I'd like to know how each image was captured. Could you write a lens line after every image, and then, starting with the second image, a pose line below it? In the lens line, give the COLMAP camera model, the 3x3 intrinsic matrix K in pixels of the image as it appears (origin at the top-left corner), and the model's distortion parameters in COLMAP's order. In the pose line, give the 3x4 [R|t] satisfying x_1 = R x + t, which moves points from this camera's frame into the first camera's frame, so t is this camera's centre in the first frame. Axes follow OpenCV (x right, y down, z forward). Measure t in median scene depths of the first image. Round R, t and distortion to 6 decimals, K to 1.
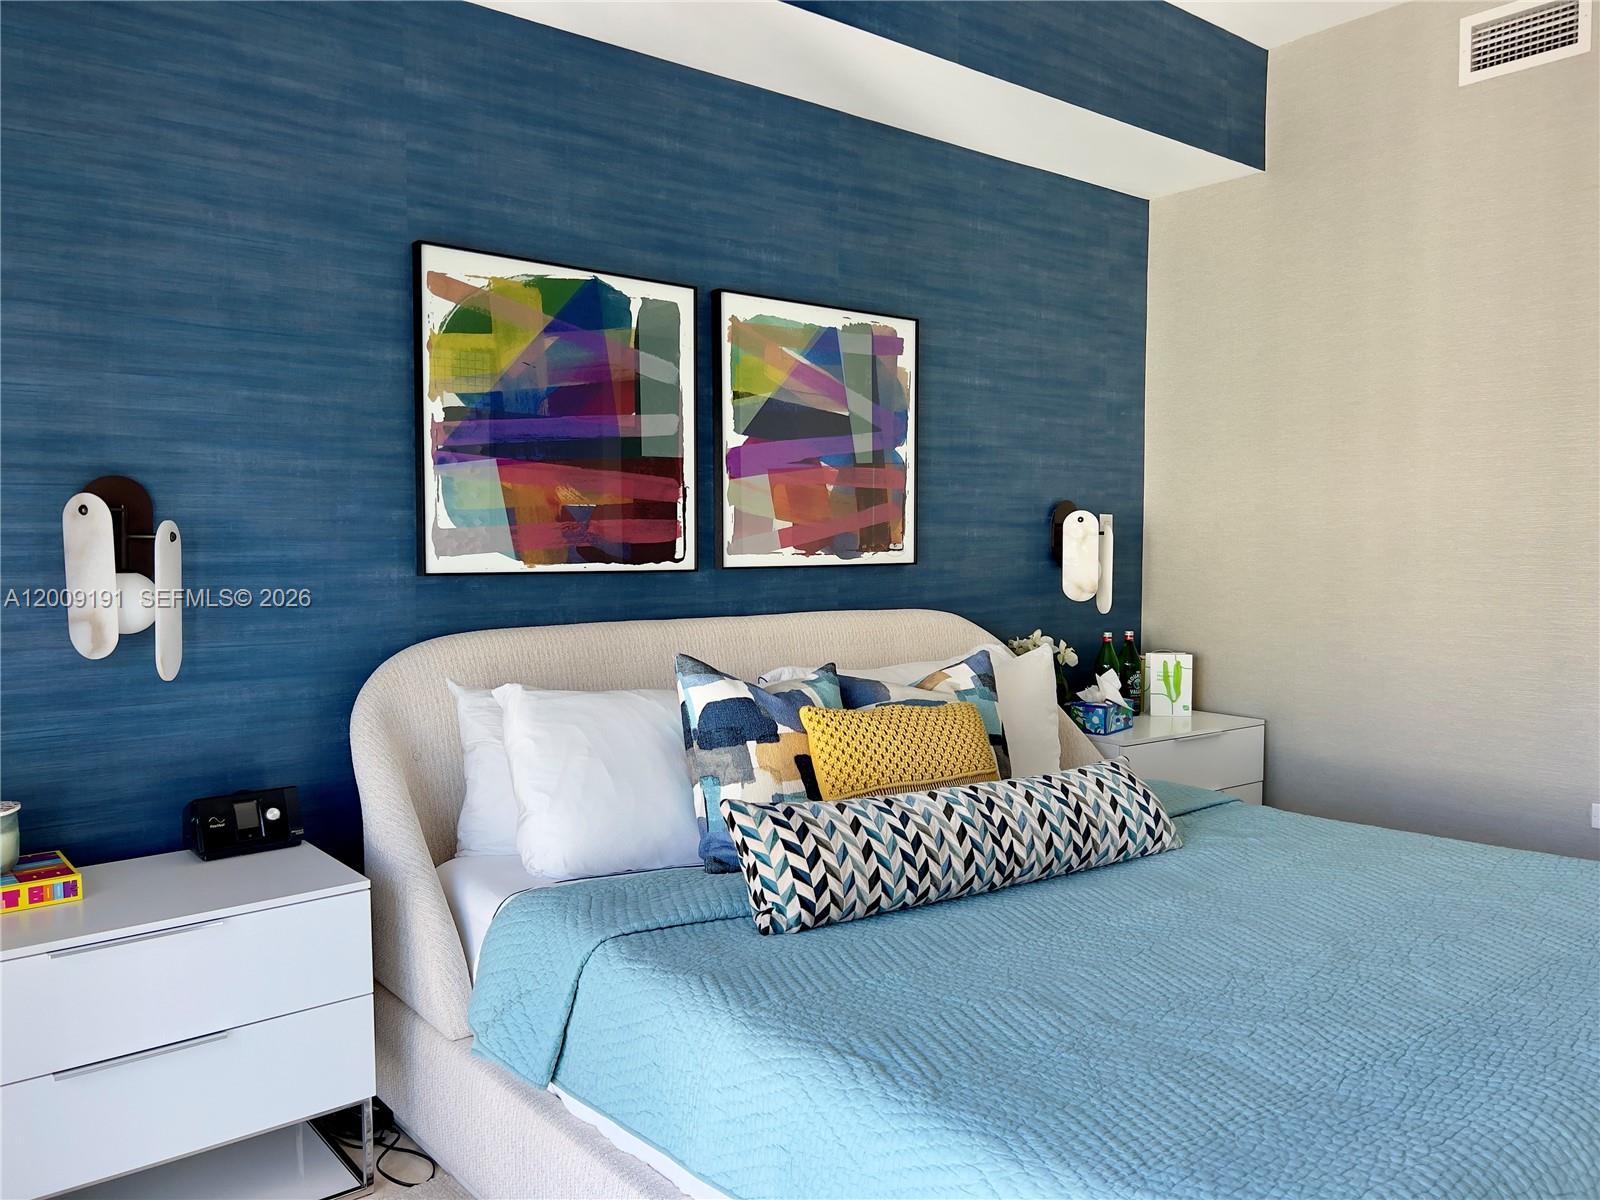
lens RADIAL K [[1202.6, 0, 801.0], [0, 1202.6, 608.7], [0, 0, 1]] dist [0.011507, -0.017812]
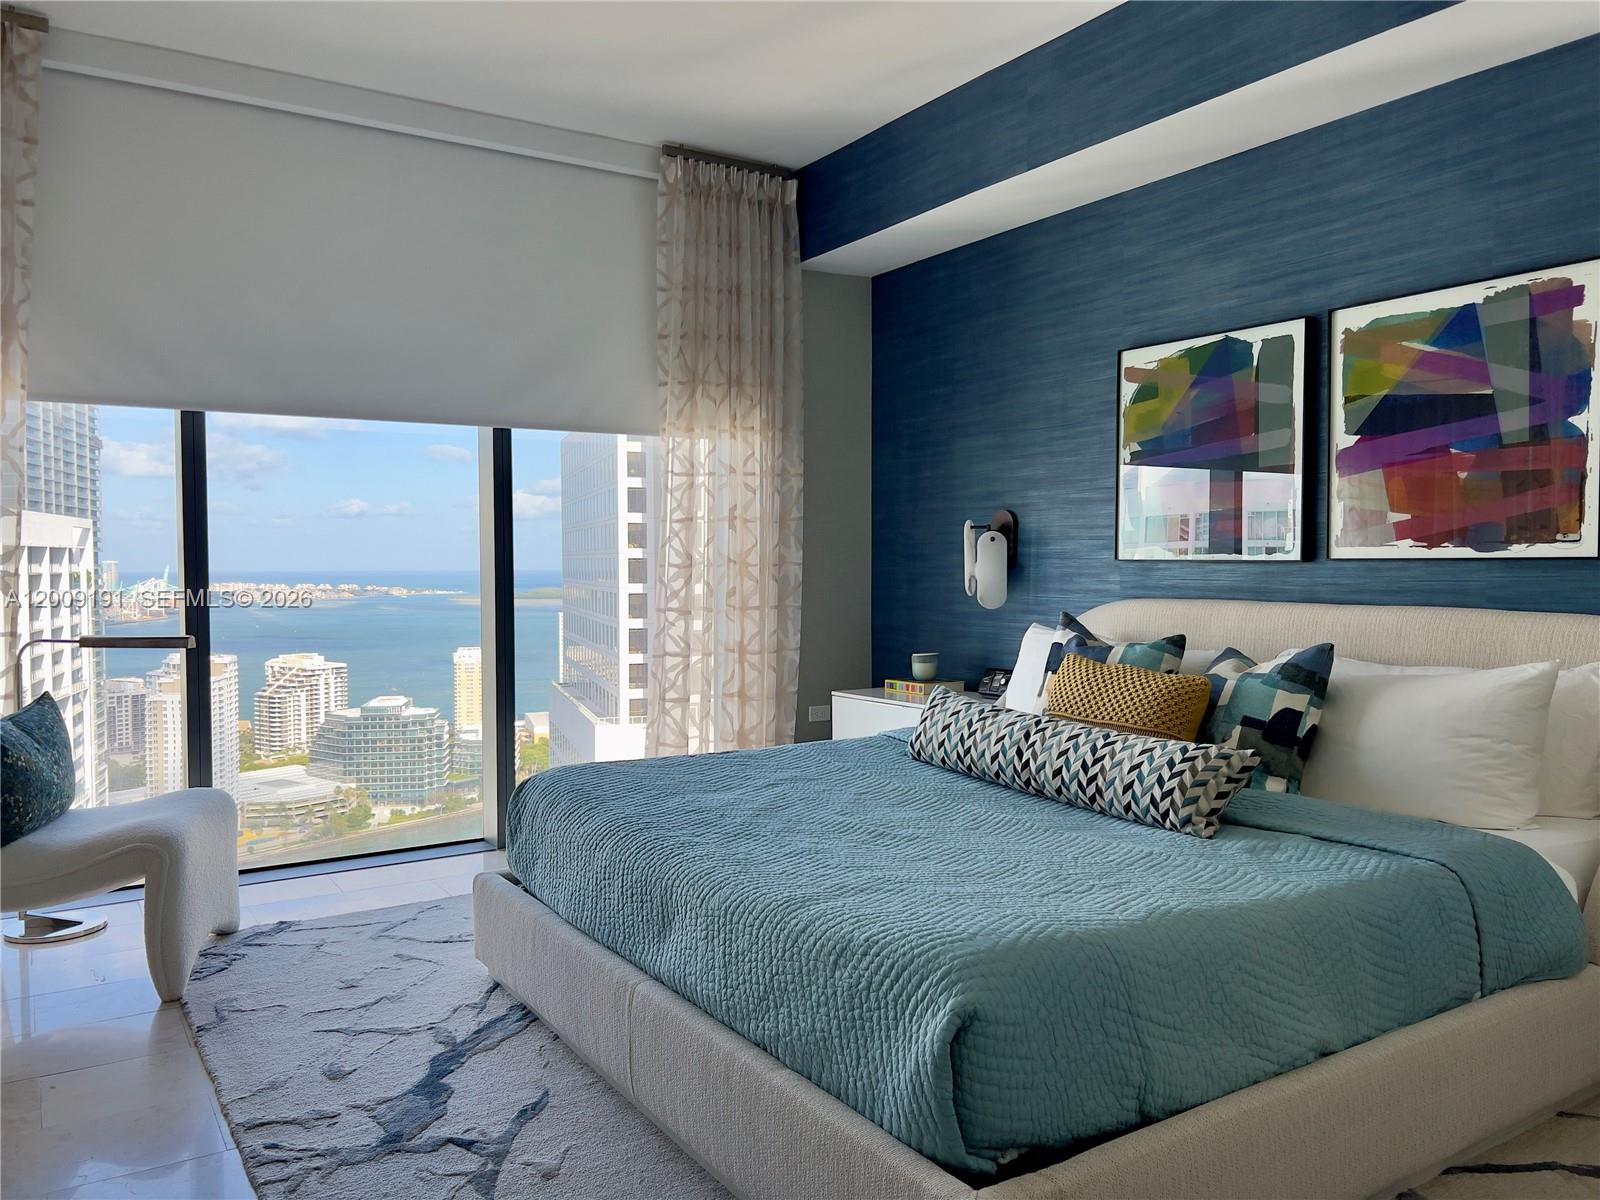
lens RADIAL K [[1202.6, 0, 799.9], [0, 1202.6, 594.5], [0, 0, 1]] dist [0.011507, -0.017812]
pose [[-0.114977, 0.024163, -0.993074, 1.089185], [-0.060329, 0.997689, 0.031260, -0.006771], [0.991534, 0.063505, -0.113254, 0.646026]]
